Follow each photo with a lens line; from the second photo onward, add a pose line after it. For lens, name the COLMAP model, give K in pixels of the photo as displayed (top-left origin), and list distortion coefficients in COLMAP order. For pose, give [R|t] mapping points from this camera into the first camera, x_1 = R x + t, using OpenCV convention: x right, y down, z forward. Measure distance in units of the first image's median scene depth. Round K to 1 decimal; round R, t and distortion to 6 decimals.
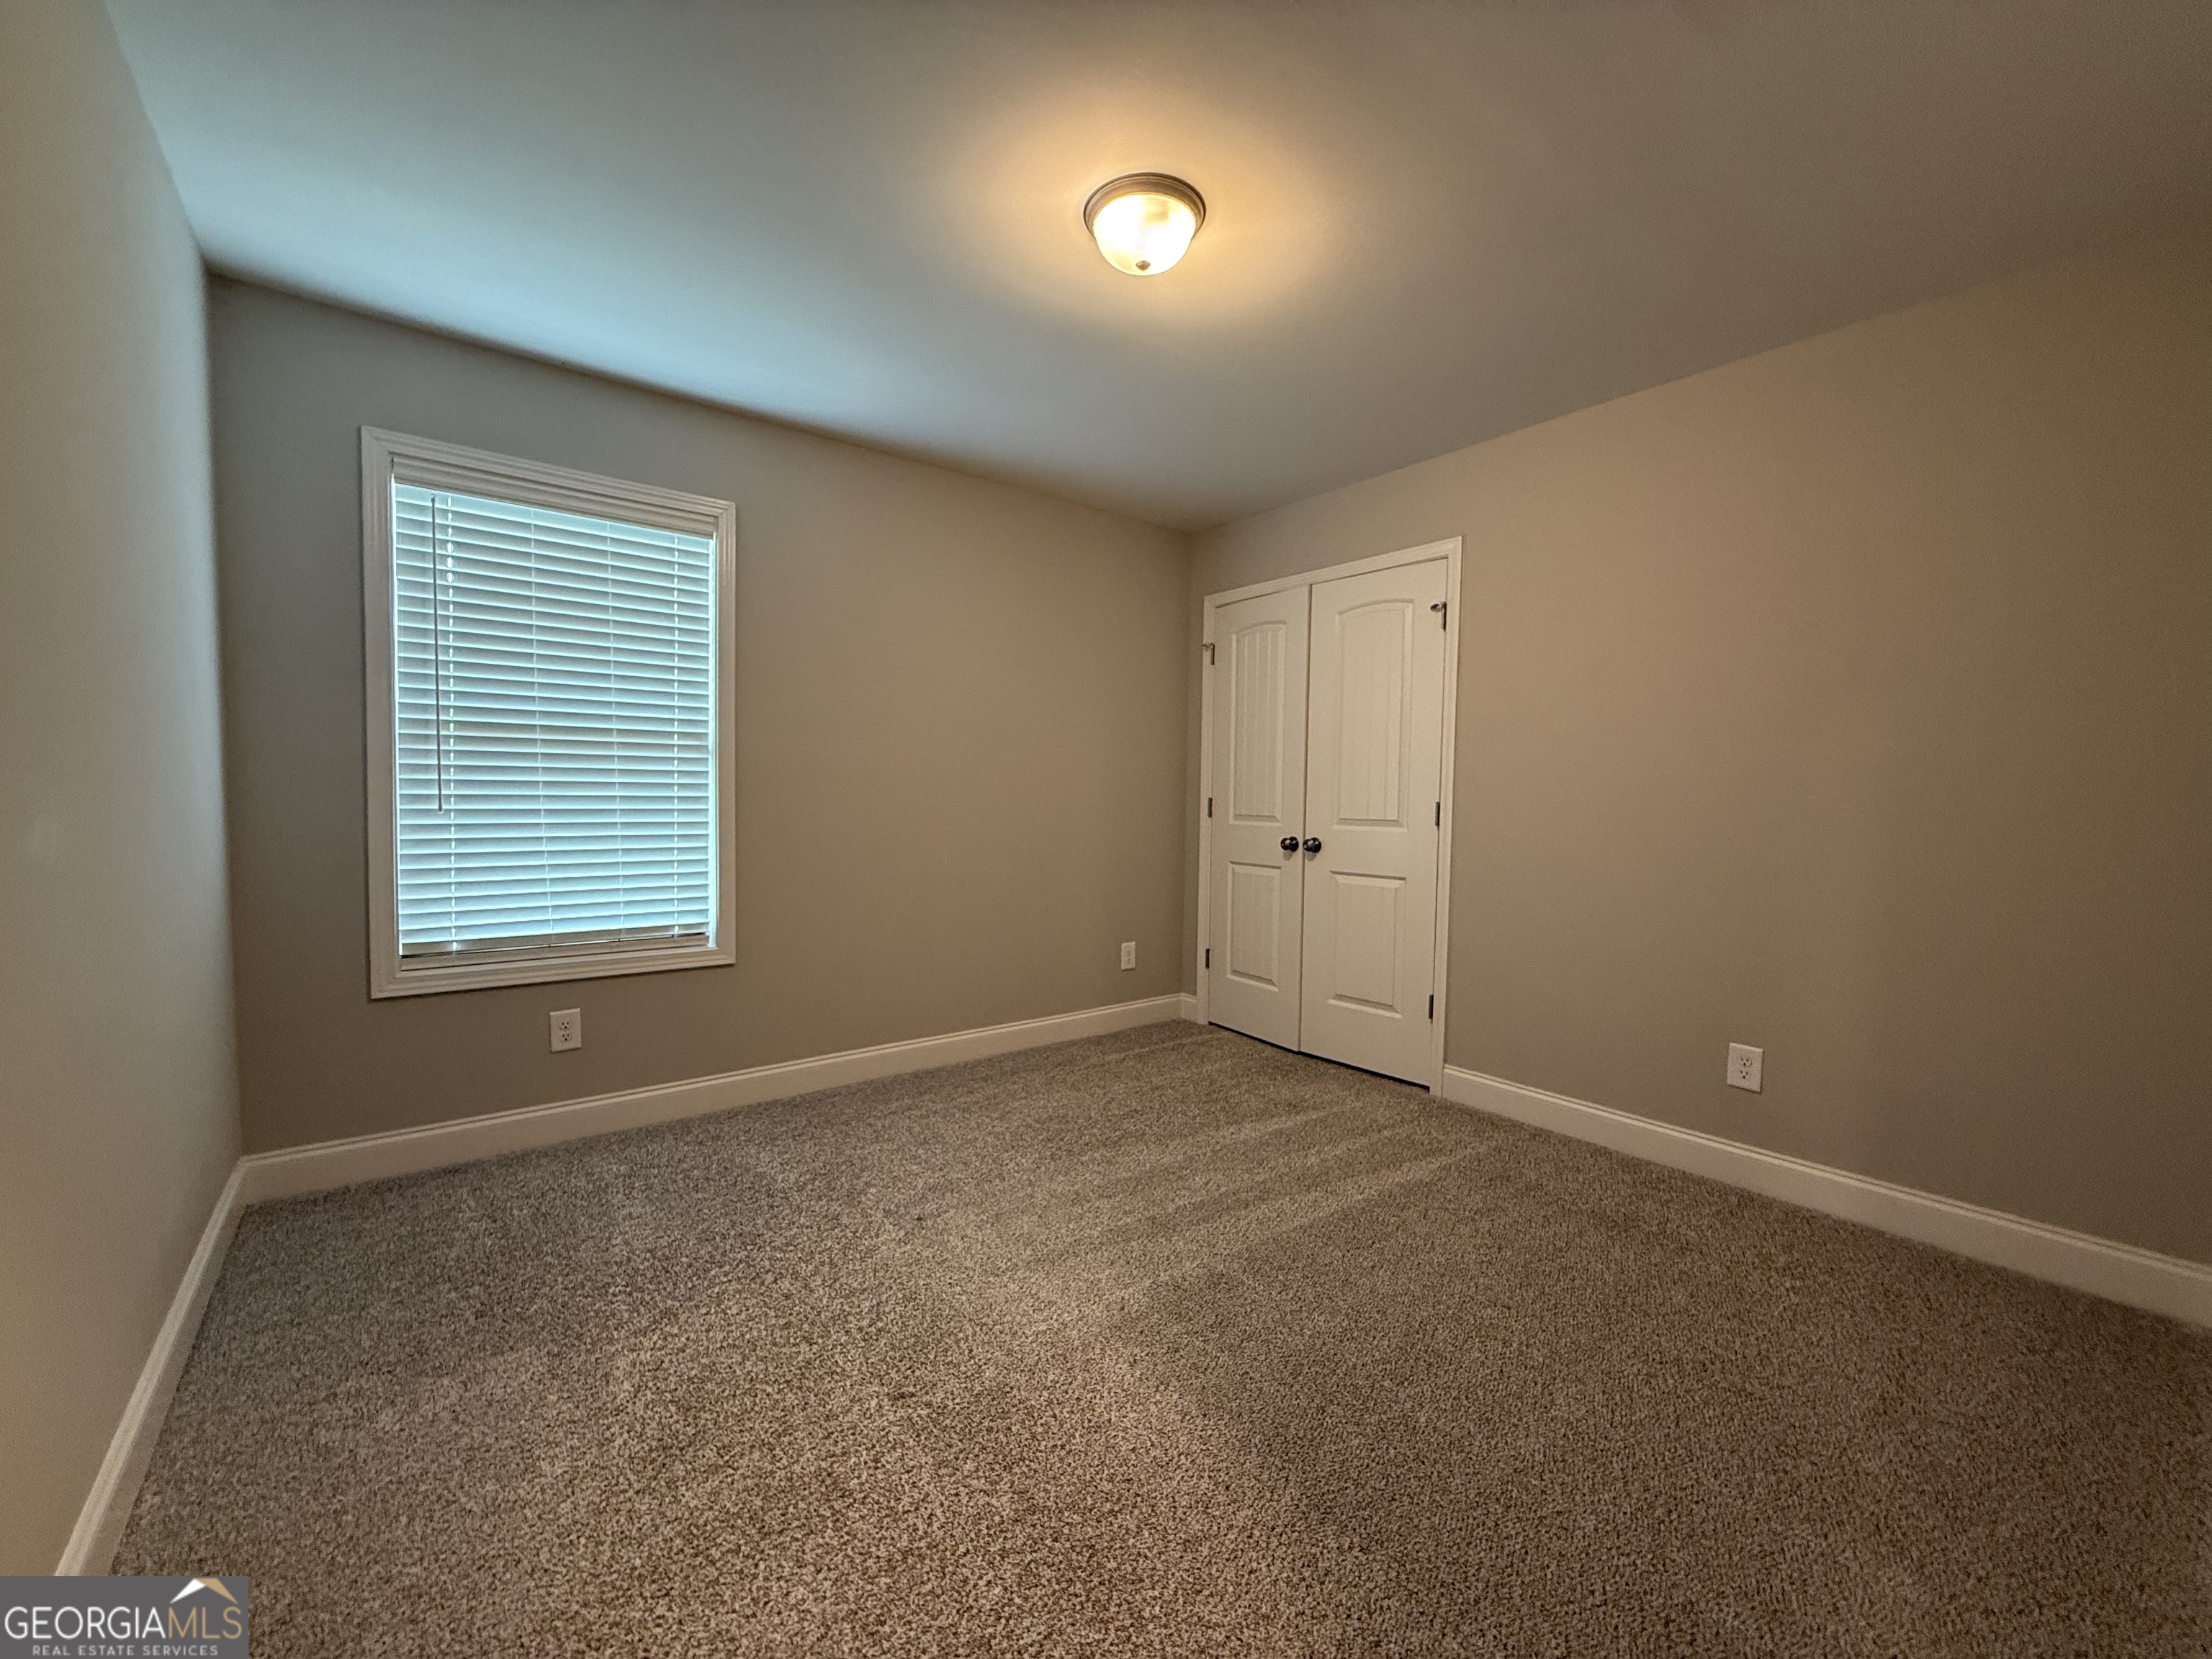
lens RADIAL K [[879.7, 0, 1098.9], [0, 879.7, 834.6], [0, 0, 1]] dist [0.001417, 0.000023]
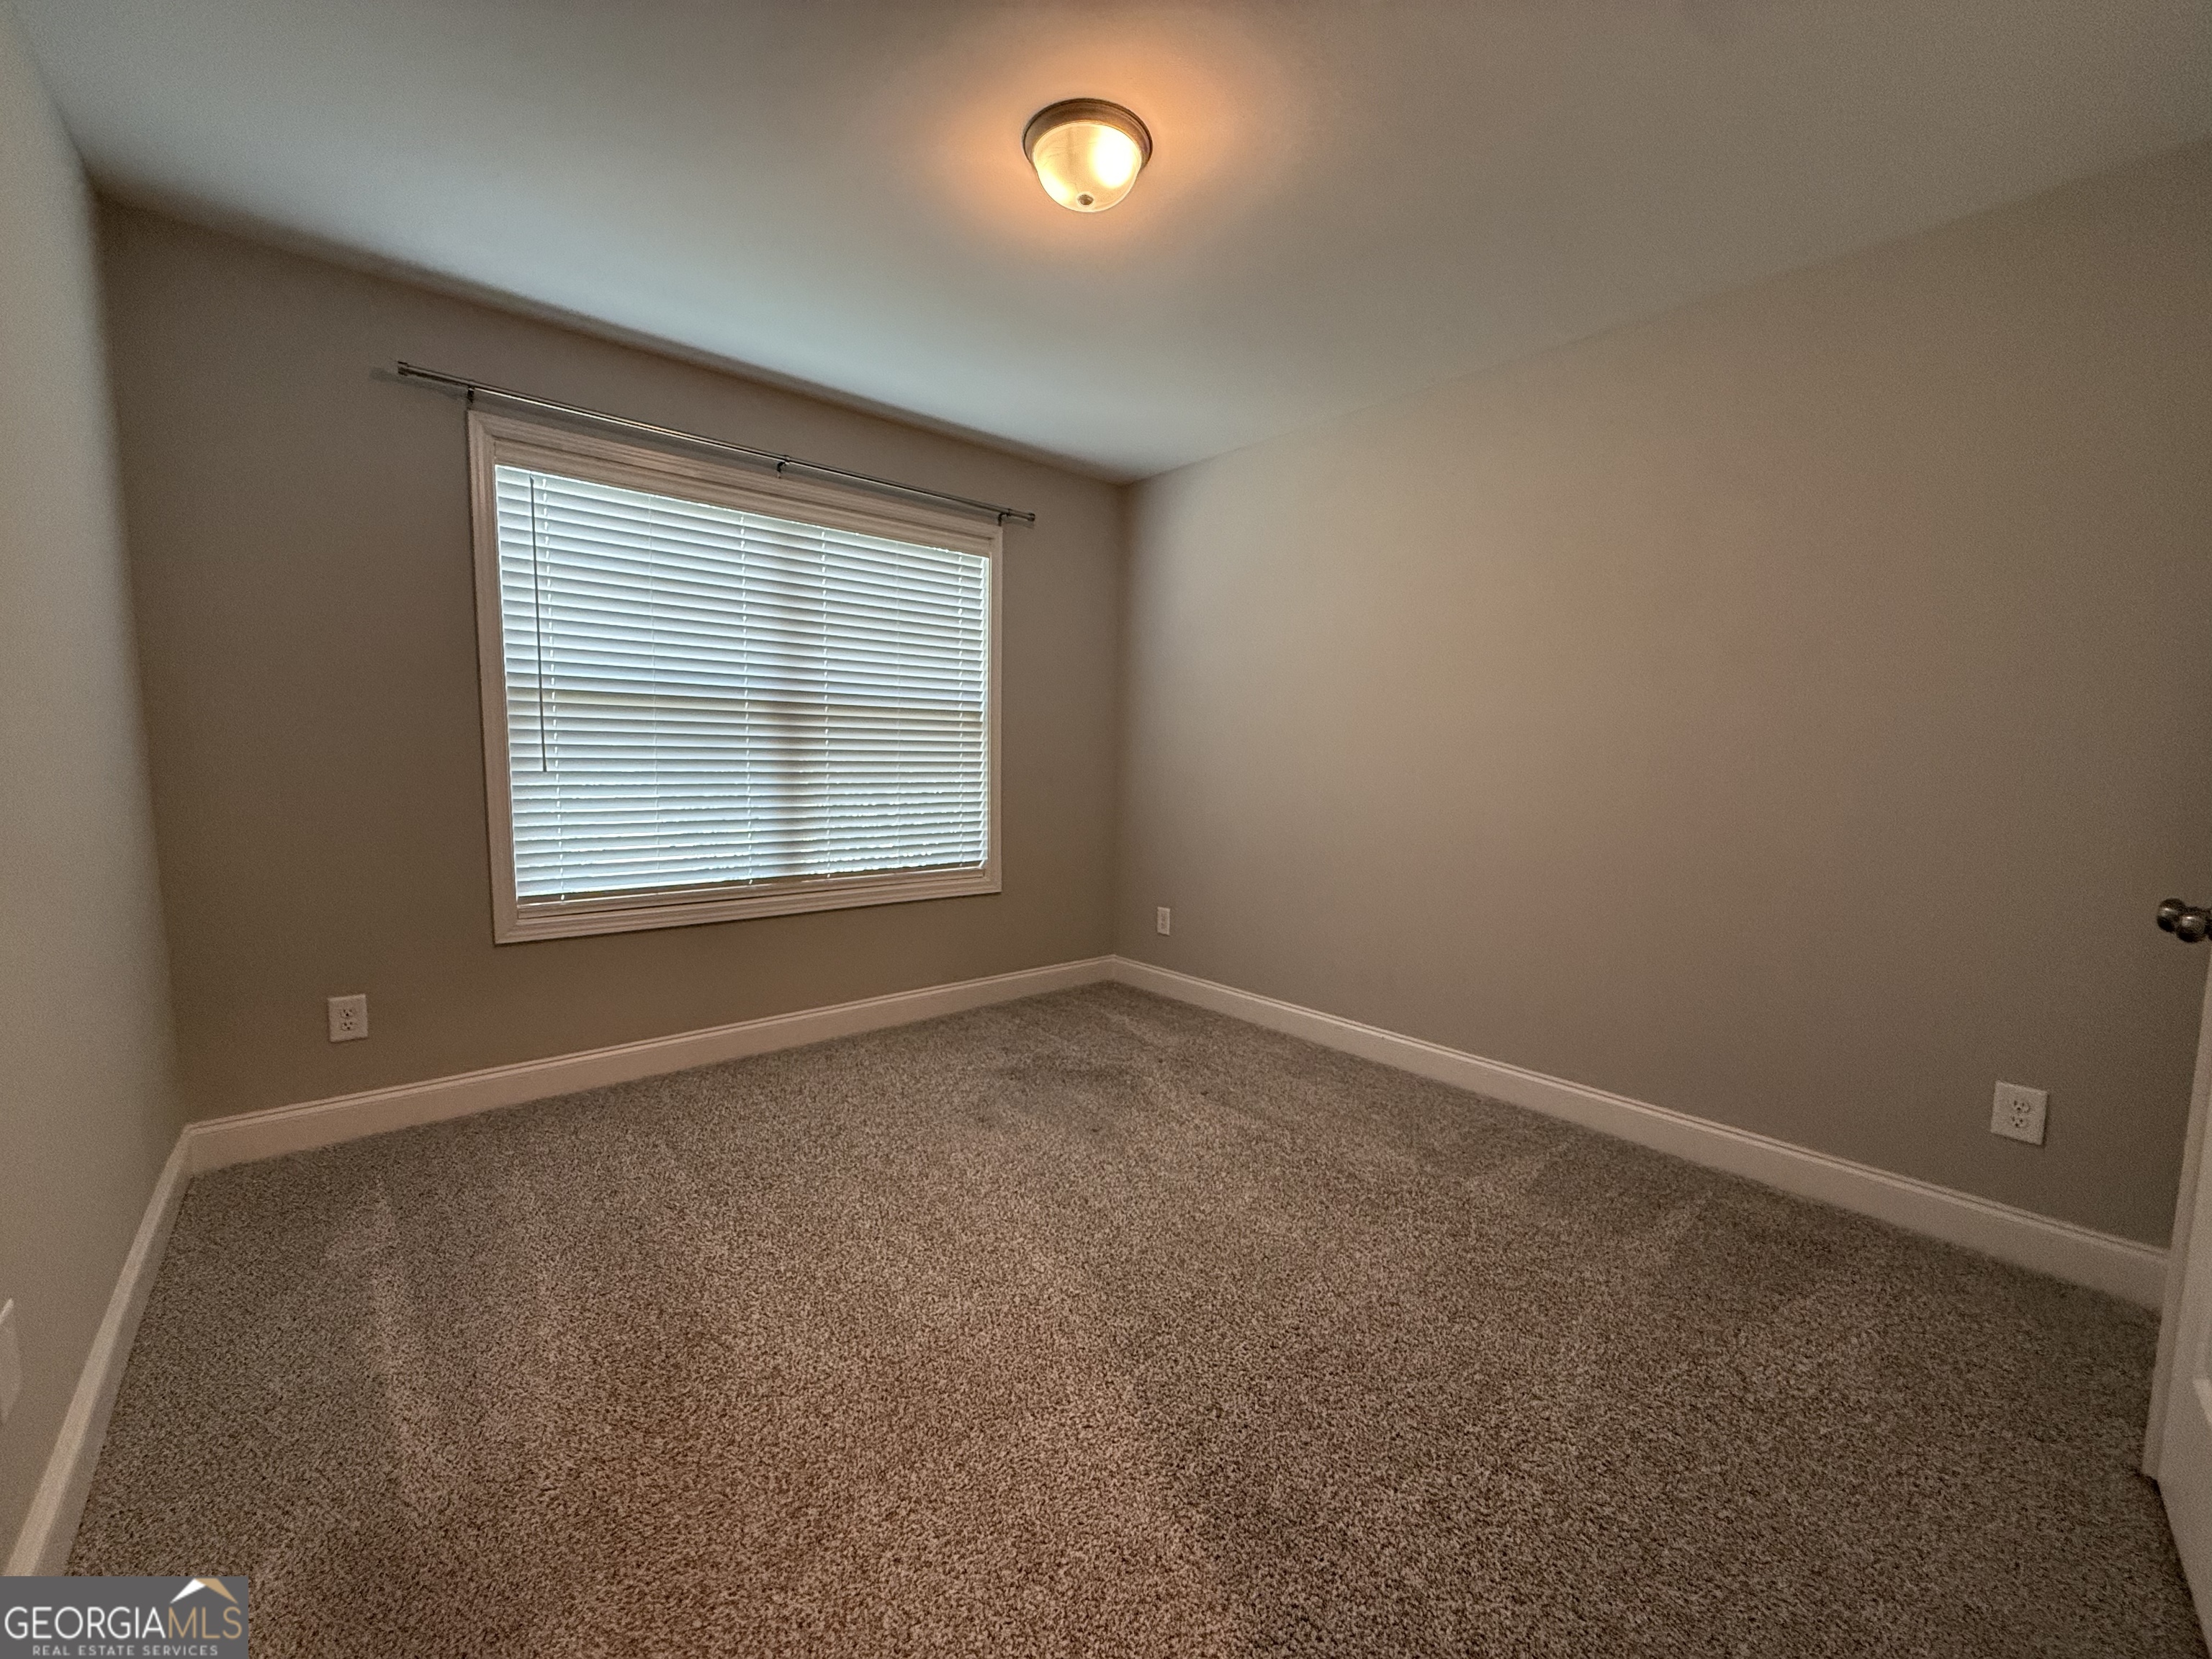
lens RADIAL K [[882.3, 0, 1053.4], [0, 882.3, 833.8], [0, 0, 1]] dist [0.032284, 0.000037]
pose [[0.999775, -0.003690, 0.020888, -0.132061], [0.002790, 0.999072, 0.042972, 0.002345], [-0.021027, -0.042904, 0.998858, -0.102369]]
